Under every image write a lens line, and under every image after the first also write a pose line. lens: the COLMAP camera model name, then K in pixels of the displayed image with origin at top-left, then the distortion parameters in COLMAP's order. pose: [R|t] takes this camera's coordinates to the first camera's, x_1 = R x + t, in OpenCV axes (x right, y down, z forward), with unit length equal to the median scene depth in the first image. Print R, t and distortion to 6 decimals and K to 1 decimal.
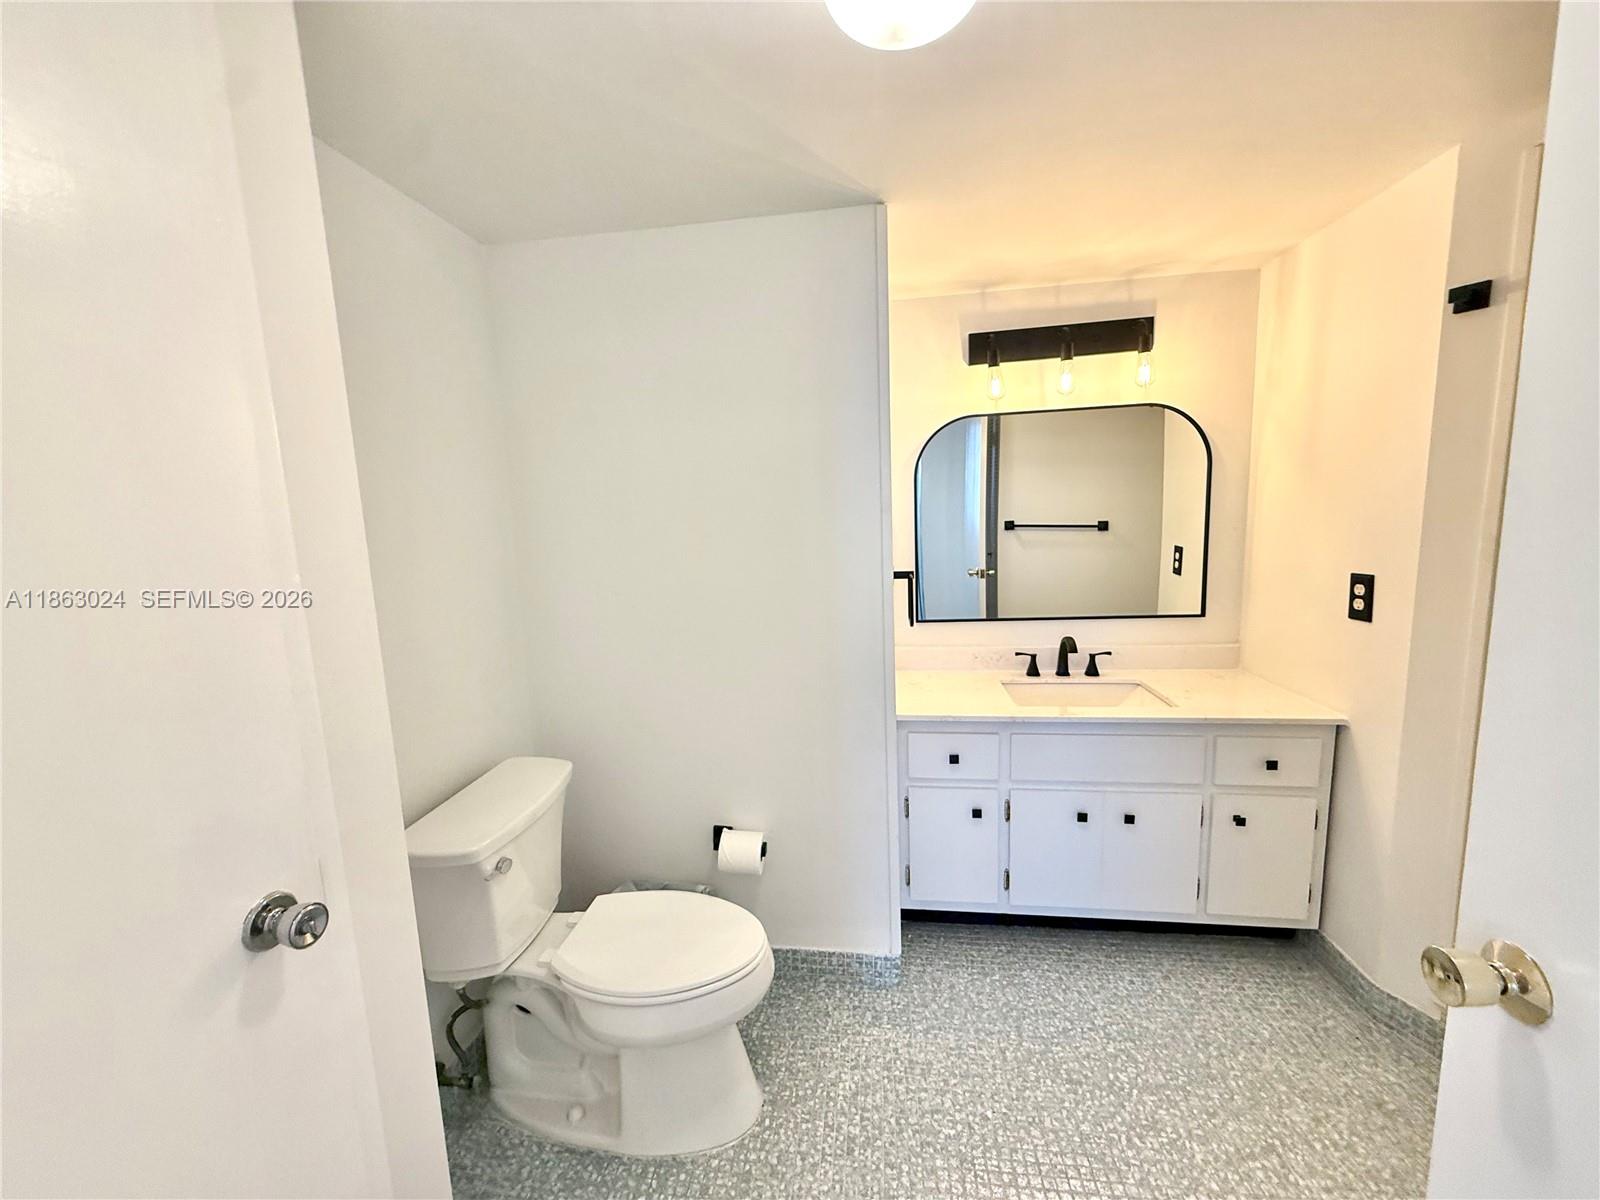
lens RADIAL K [[638.1, 0, 797.9], [0, 638.1, 598.6], [0, 0, 1]] dist [-0.000449, 0.000613]
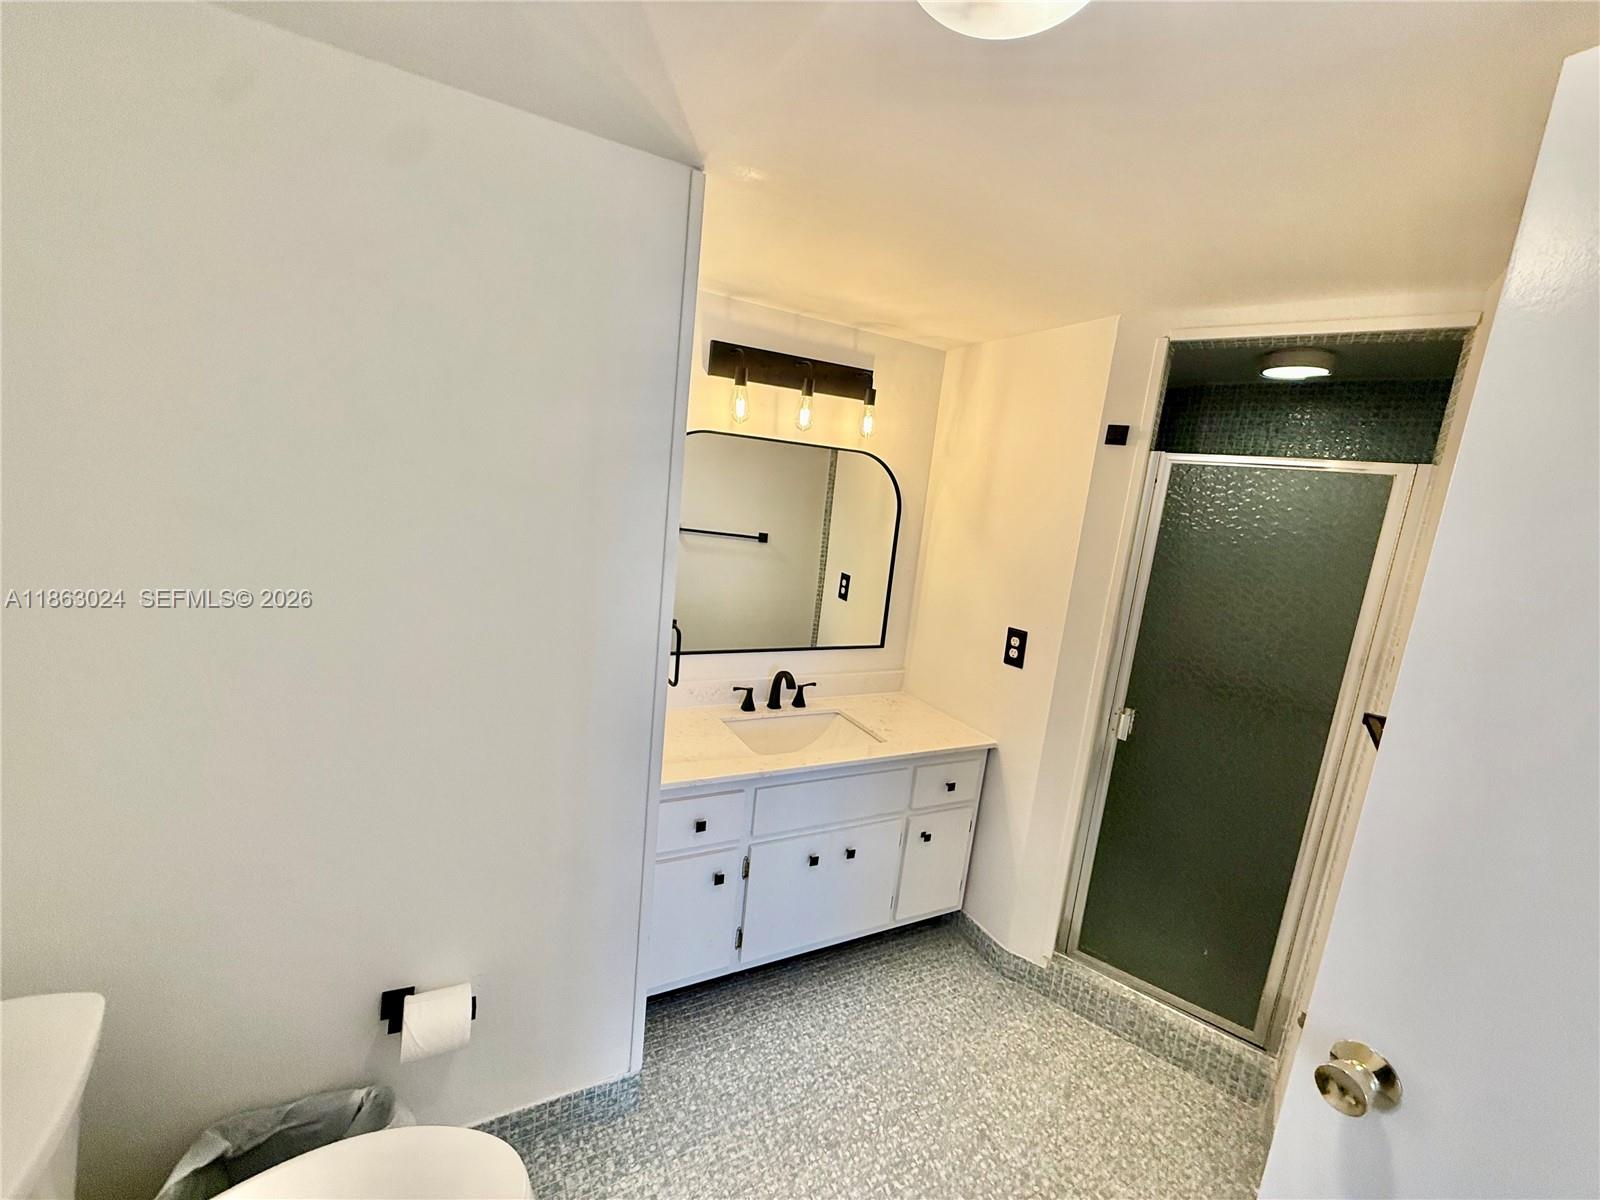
lens RADIAL K [[638.1, 0, 799.7], [0, 638.1, 599.6], [0, 0, 1]] dist [-0.000449, 0.000613]
pose [[0.808721, 0.024846, 0.587667, -0.181727], [-0.054600, 0.997965, 0.032946, -0.105537], [-0.585653, -0.058731, 0.808432, 0.222828]]
